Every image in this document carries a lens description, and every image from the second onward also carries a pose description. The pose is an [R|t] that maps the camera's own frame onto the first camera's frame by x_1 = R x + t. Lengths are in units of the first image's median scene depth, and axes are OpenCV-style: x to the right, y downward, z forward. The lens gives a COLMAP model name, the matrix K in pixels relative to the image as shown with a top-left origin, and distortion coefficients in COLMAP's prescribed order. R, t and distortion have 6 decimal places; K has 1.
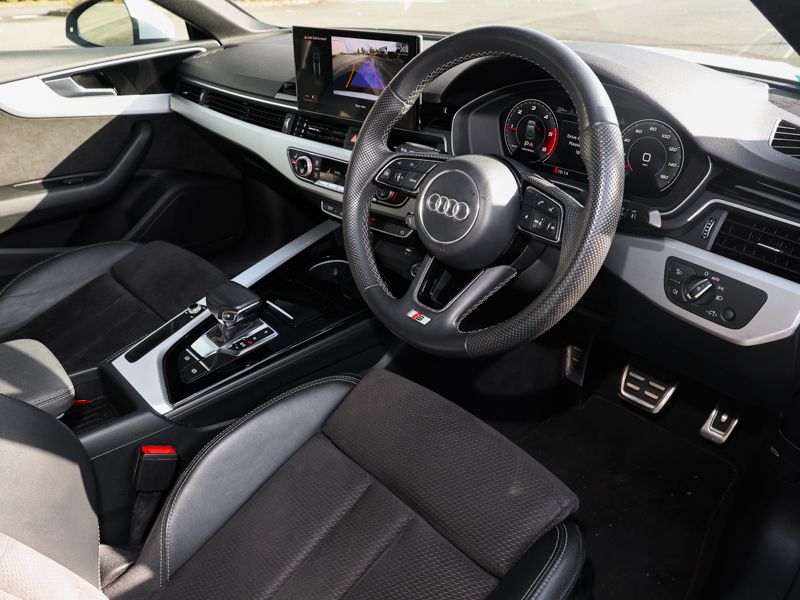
lens RADIAL K [[650.5, 0, 397.9], [0, 650.5, 295.8], [0, 0, 1]] dist [0.014773, -0.003321]
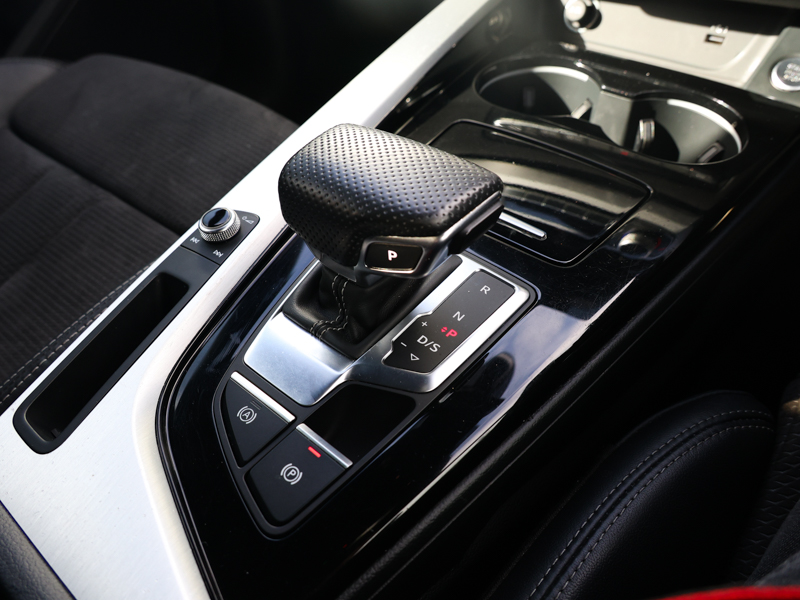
lens RADIAL K [[650.5, 0, 398.5], [0, 650.5, 296.9], [0, 0, 1]] dist [0.014773, -0.003321]
pose [[0.990584, -0.074544, 0.114833, -0.285497], [0.048977, 0.976211, 0.211219, -0.002475], [-0.127846, -0.203606, 0.970670, 0.740814]]
